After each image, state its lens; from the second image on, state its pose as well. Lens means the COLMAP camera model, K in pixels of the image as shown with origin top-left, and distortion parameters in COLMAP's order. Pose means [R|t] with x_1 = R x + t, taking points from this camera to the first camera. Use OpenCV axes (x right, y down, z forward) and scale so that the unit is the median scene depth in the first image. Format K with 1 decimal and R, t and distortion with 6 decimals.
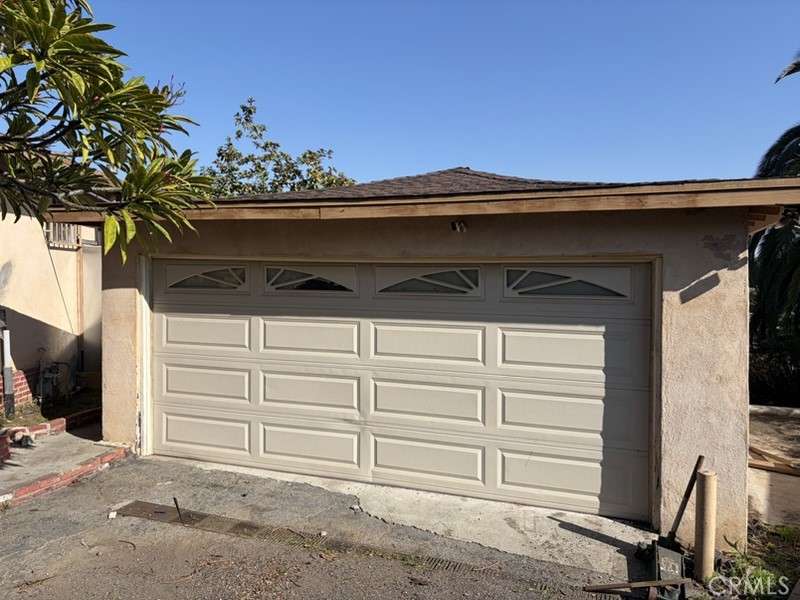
lens RADIAL K [[607.7, 0, 406.0], [0, 607.7, 296.7], [0, 0, 1]] dist [0.054845, -0.058149]
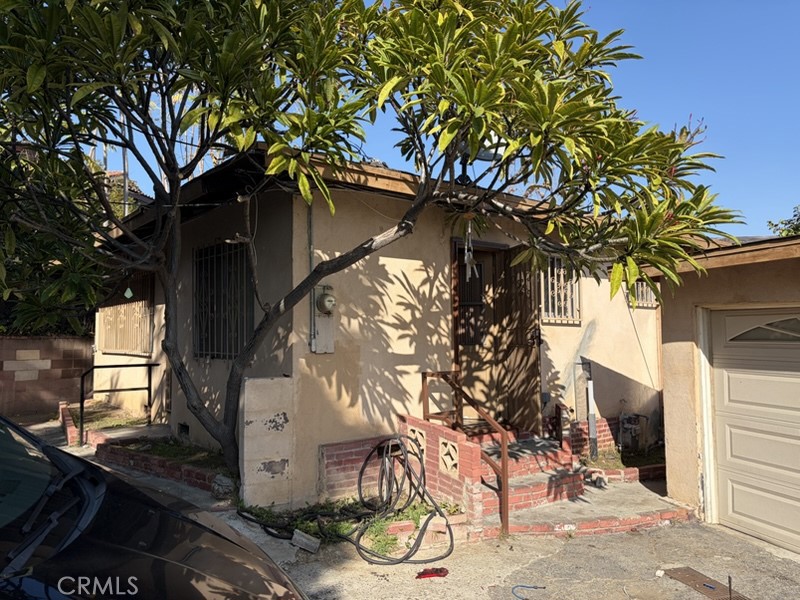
lens RADIAL K [[607.7, 0, 399.9], [0, 607.7, 302.8], [0, 0, 1]] dist [0.054845, -0.058149]
pose [[0.572507, -0.058585, -0.817804, 0.088958], [-0.020665, 0.996096, -0.085824, 0.017778], [0.819639, 0.066034, 0.569062, 0.068248]]
